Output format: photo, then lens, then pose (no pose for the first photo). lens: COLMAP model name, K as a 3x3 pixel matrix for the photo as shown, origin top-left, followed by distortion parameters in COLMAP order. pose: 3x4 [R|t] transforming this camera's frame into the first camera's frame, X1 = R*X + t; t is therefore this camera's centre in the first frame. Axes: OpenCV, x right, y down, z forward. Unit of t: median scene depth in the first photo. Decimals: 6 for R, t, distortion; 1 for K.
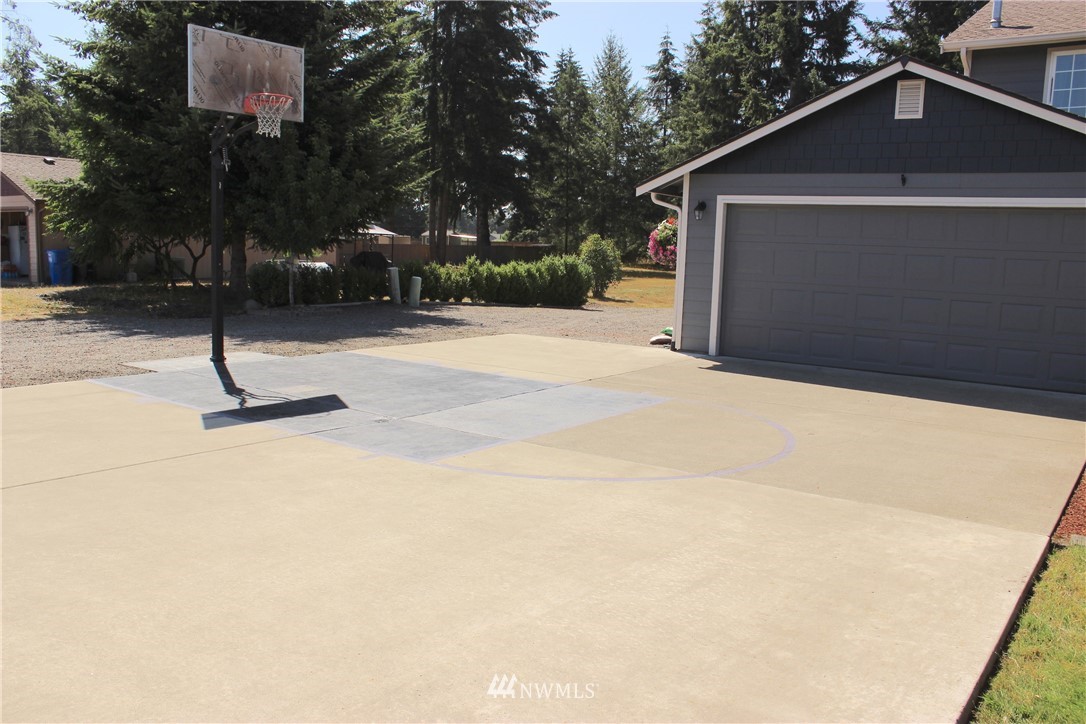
lens RADIAL K [[894.8, 0, 543.6], [0, 894.8, 371.5], [0, 0, 1]] dist [-0.163765, 0.145063]
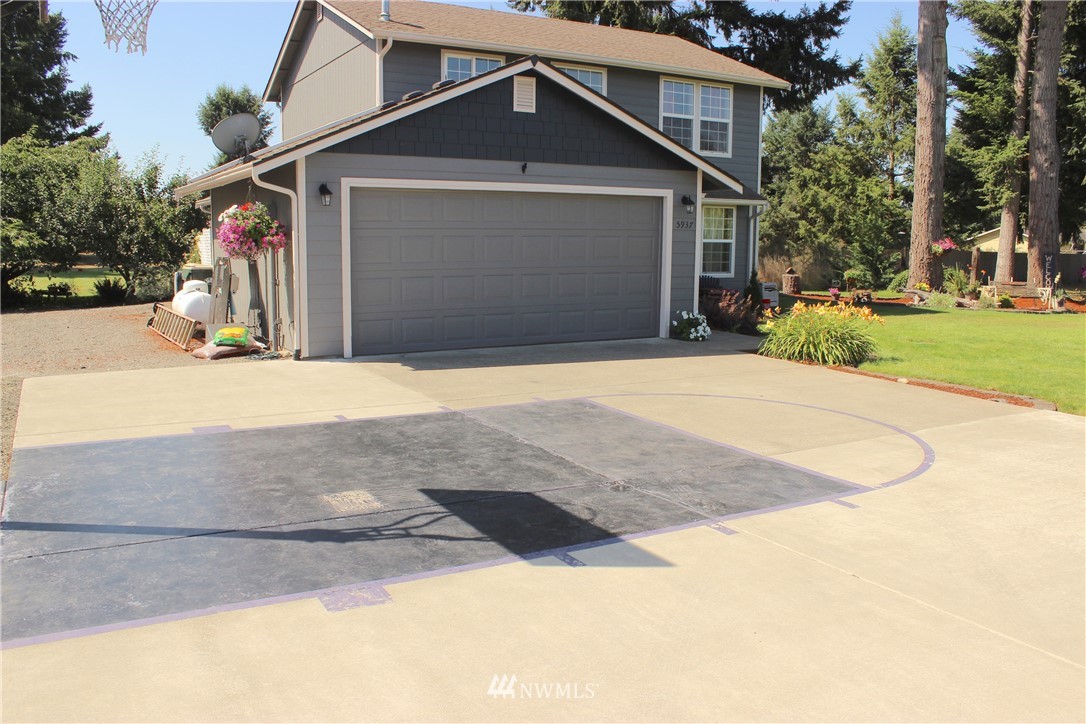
lens RADIAL K [[894.8, 0, 543.6], [0, 894.8, 371.5], [0, 0, 1]] dist [-0.163765, 0.145063]
pose [[0.413099, -0.169110, 0.894847, -0.262153], [0.132261, 0.983330, 0.124775, -0.044289], [-0.901031, 0.066809, 0.428580, 0.218755]]
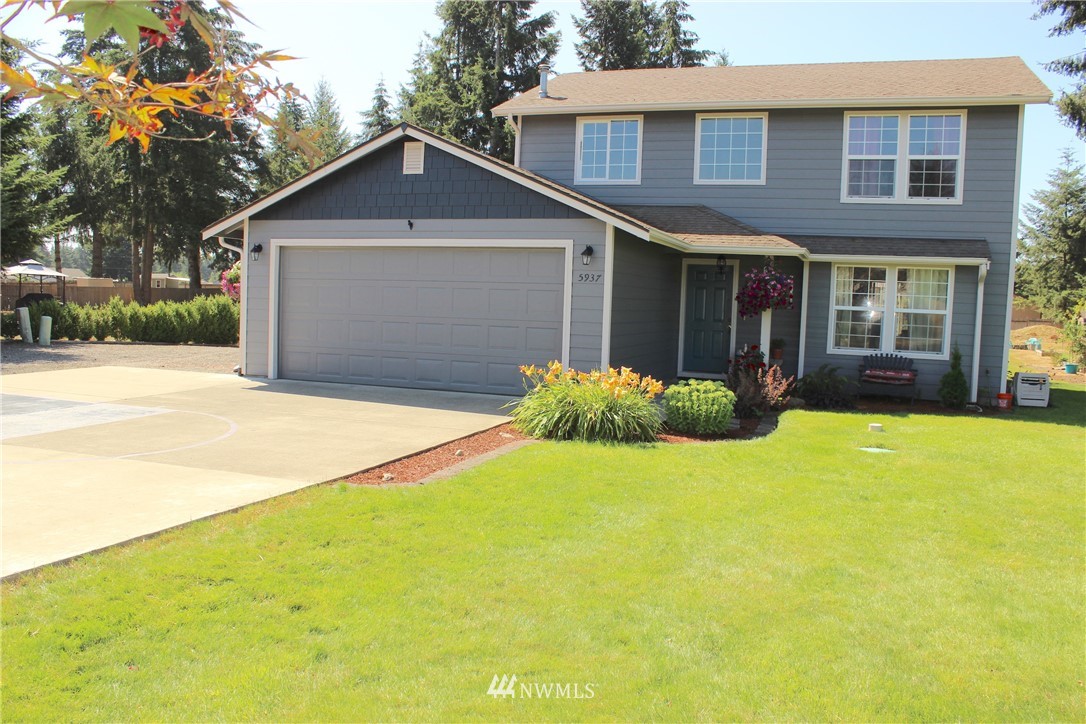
lens RADIAL K [[894.8, 0, 543.6], [0, 894.8, 371.5], [0, 0, 1]] dist [-0.163765, 0.145063]
pose [[0.959529, -0.024663, 0.280527, 0.102635], [0.037879, 0.998408, -0.041787, 0.016281], [-0.279050, 0.050722, 0.958936, -0.088383]]
